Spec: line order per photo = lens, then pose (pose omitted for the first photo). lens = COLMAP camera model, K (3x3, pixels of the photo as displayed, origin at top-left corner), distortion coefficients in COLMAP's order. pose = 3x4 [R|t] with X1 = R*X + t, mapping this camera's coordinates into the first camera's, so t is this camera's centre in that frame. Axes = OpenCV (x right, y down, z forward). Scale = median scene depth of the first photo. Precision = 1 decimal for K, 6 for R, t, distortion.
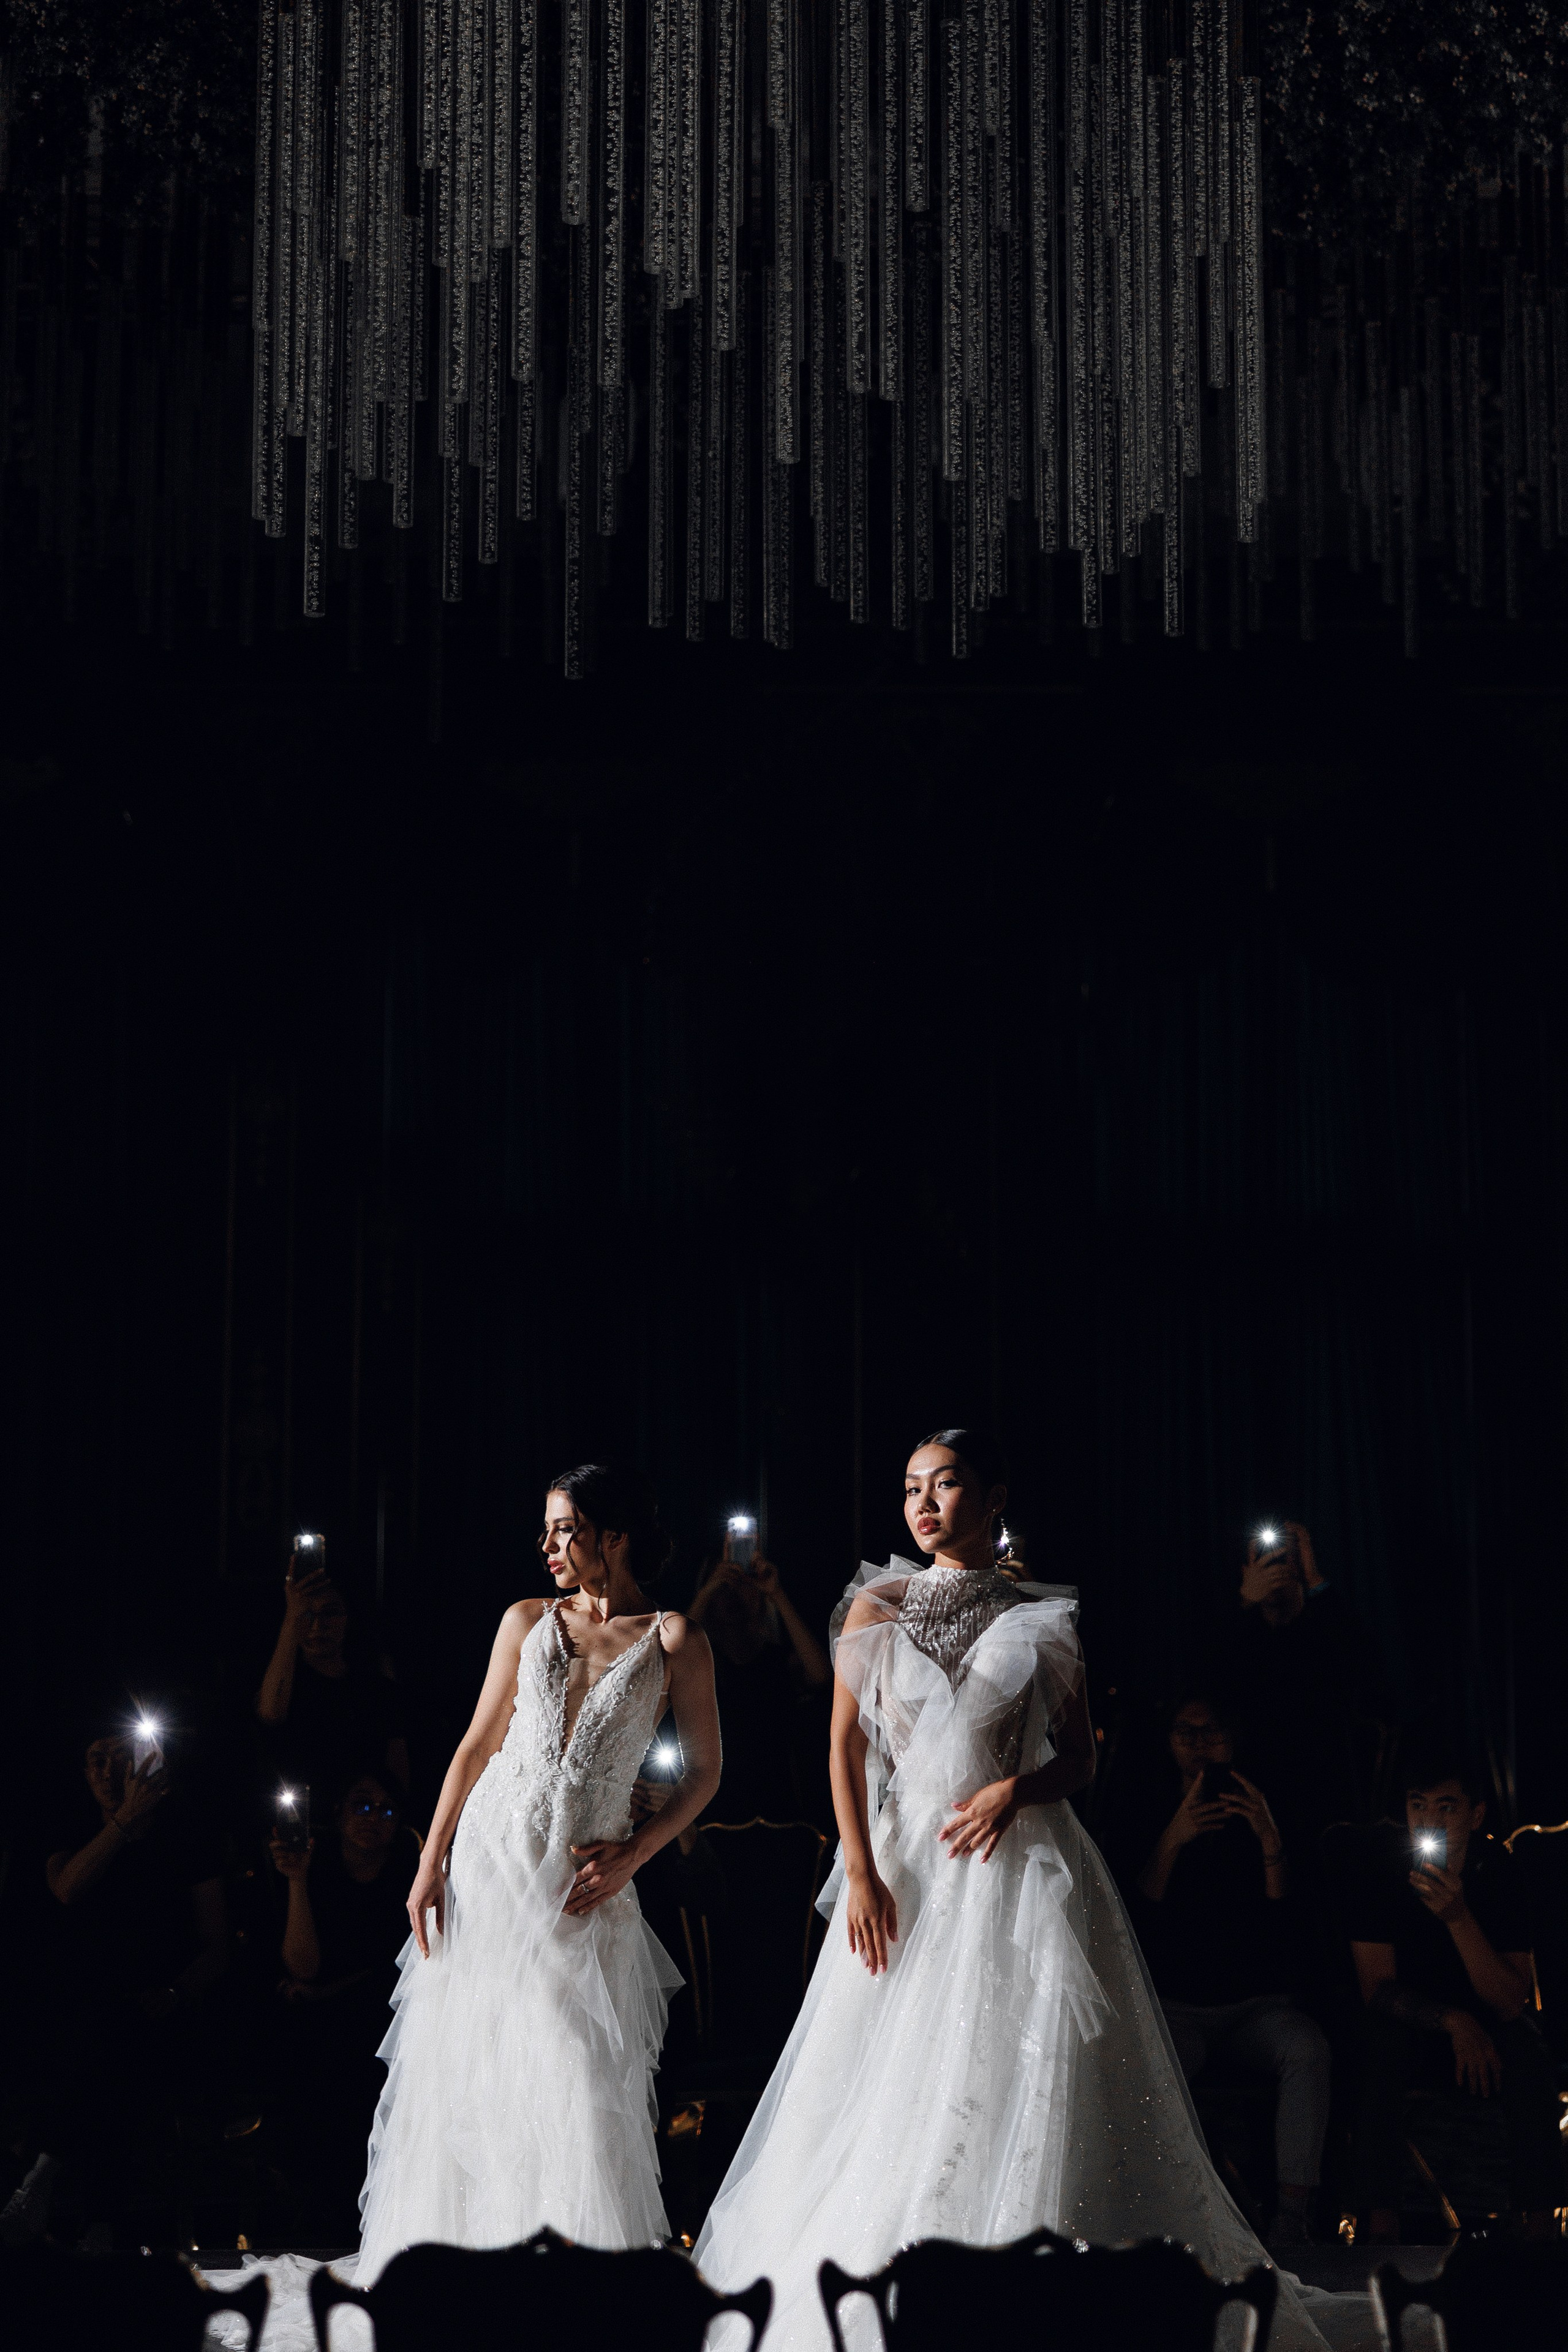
lens RADIAL K [[3449.2, 0, 777.2], [0, 3449.2, 1097.1], [0, 0, 1]] dist [0.017167, 0.009589]
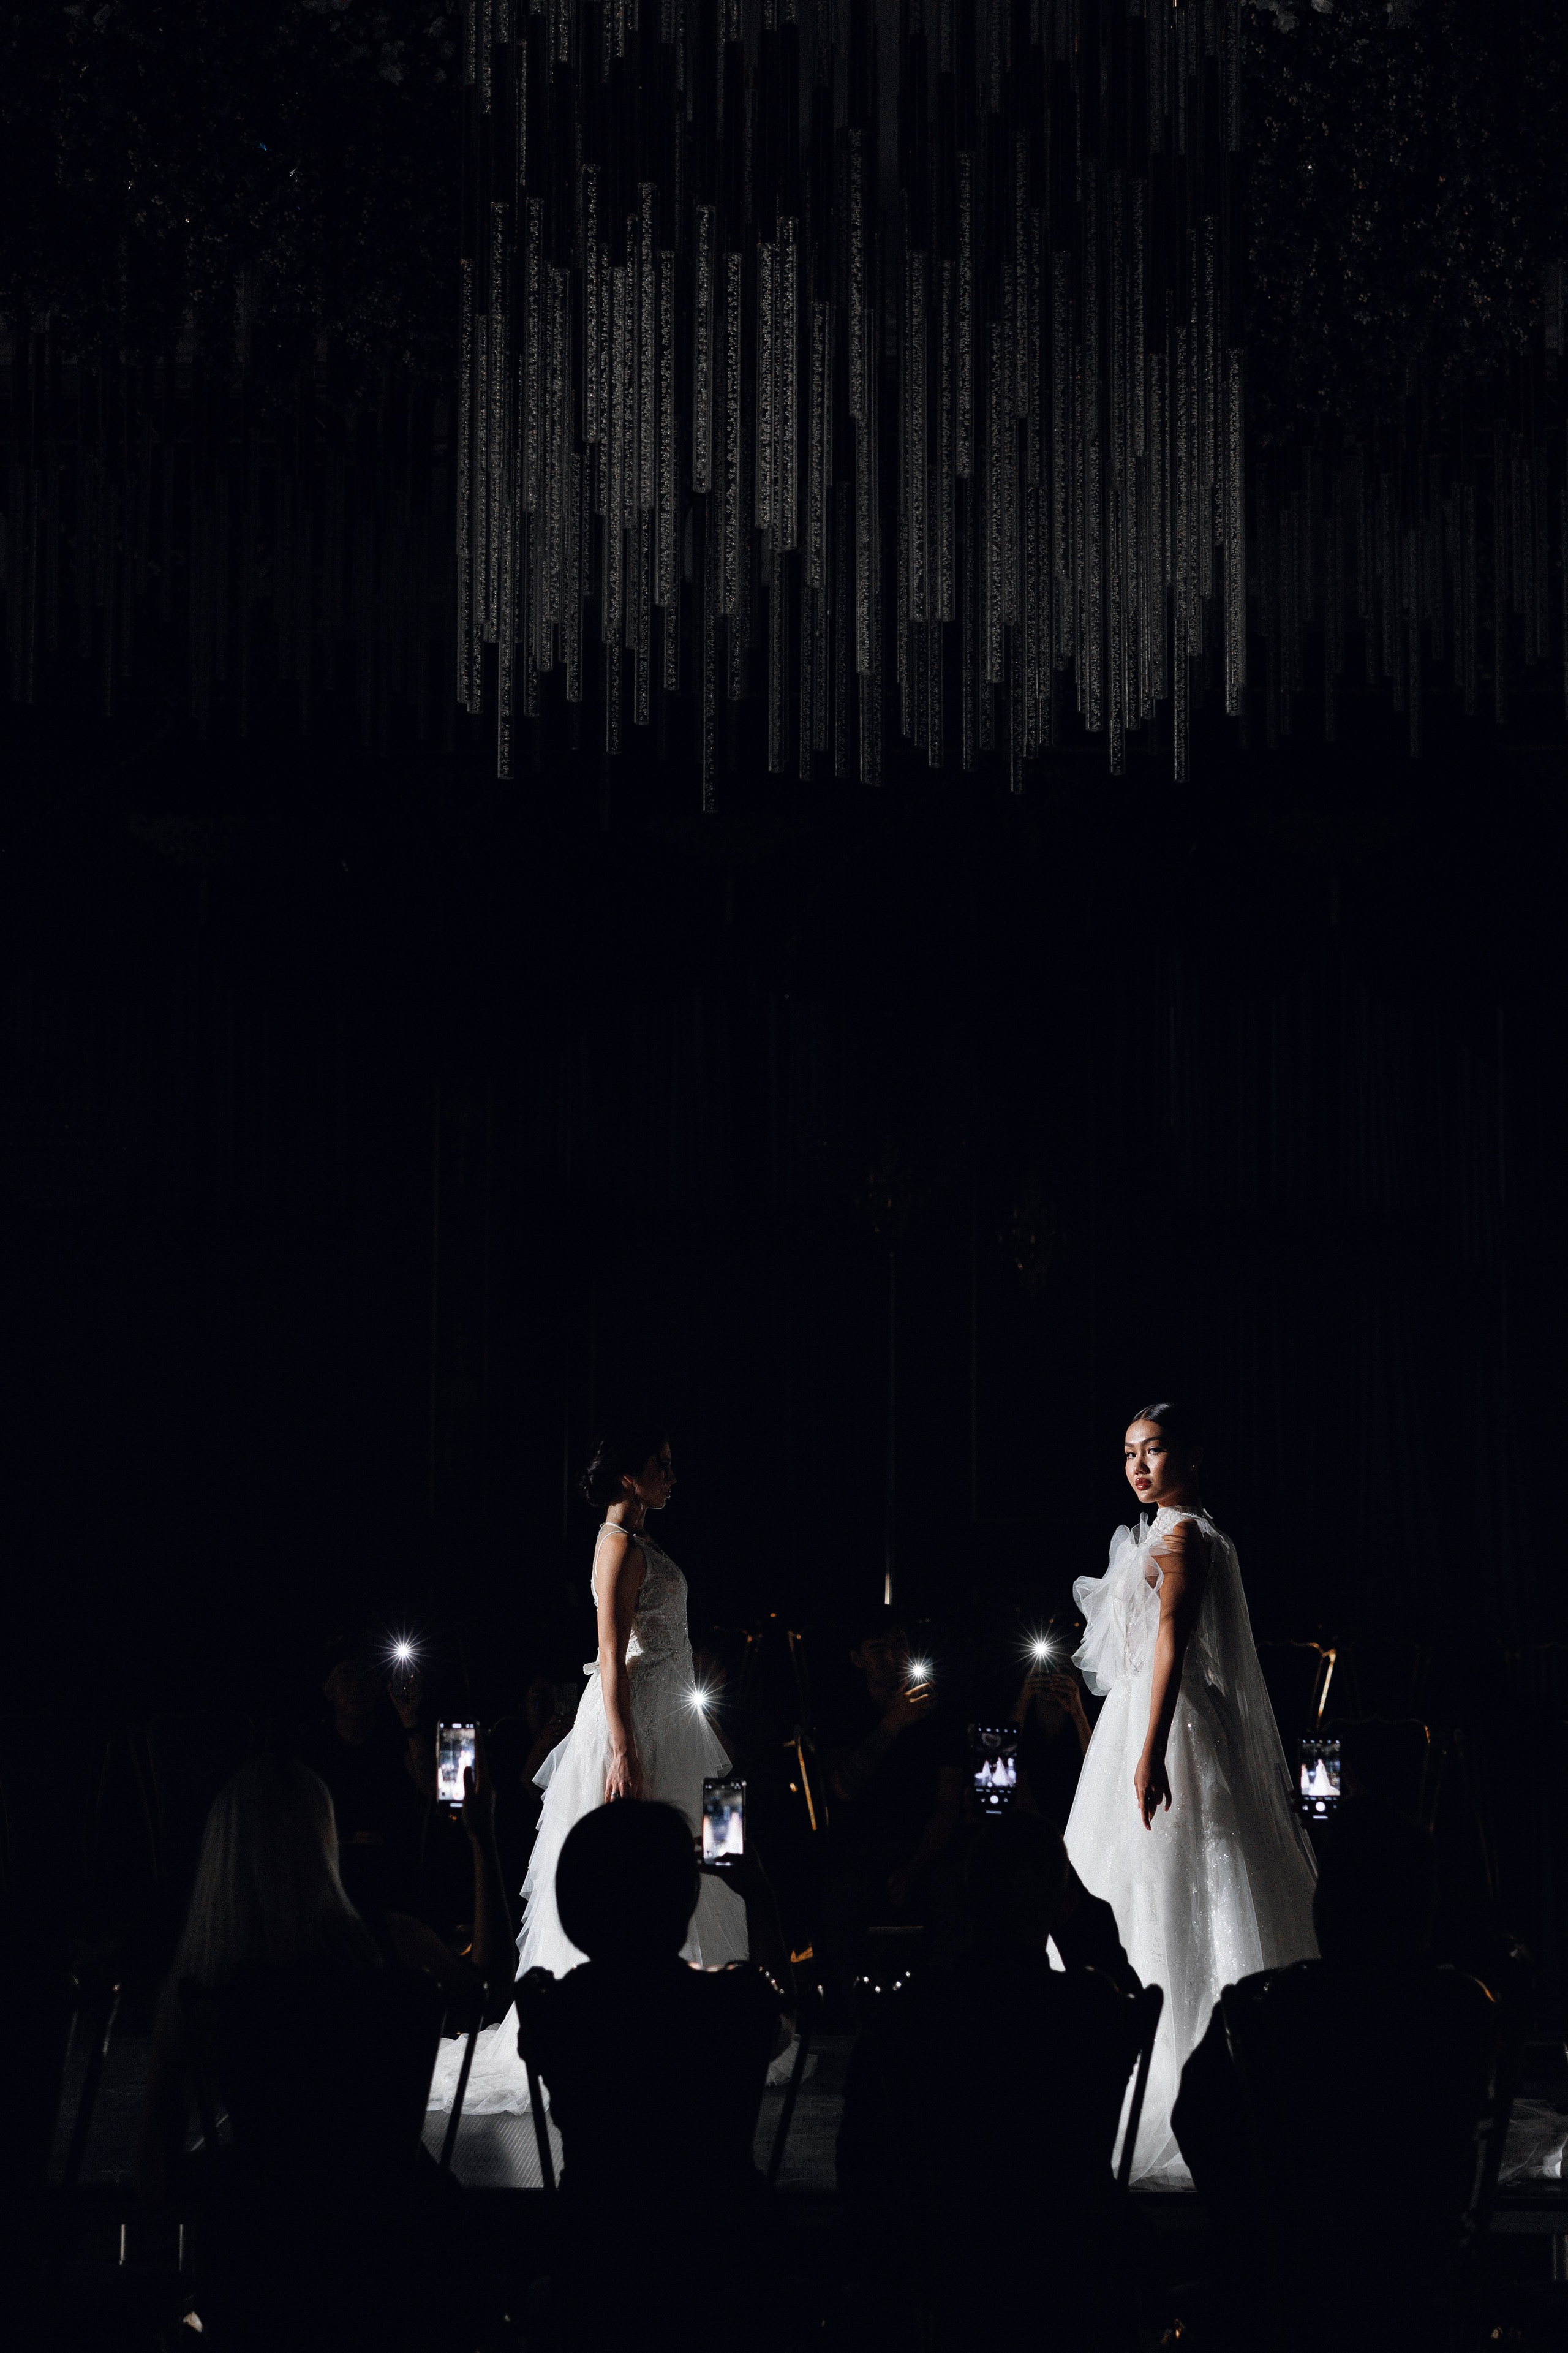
lens RADIAL K [[3021.6, 0, 782.4], [0, 3021.6, 1208.9], [0, 0, 1]] dist [0.009121, 0.030258]
pose [[0.999107, -0.001679, -0.042220, 0.017057], [0.003208, 0.999340, 0.036179, -0.020014], [0.042132, -0.036282, 0.998453, -0.132364]]
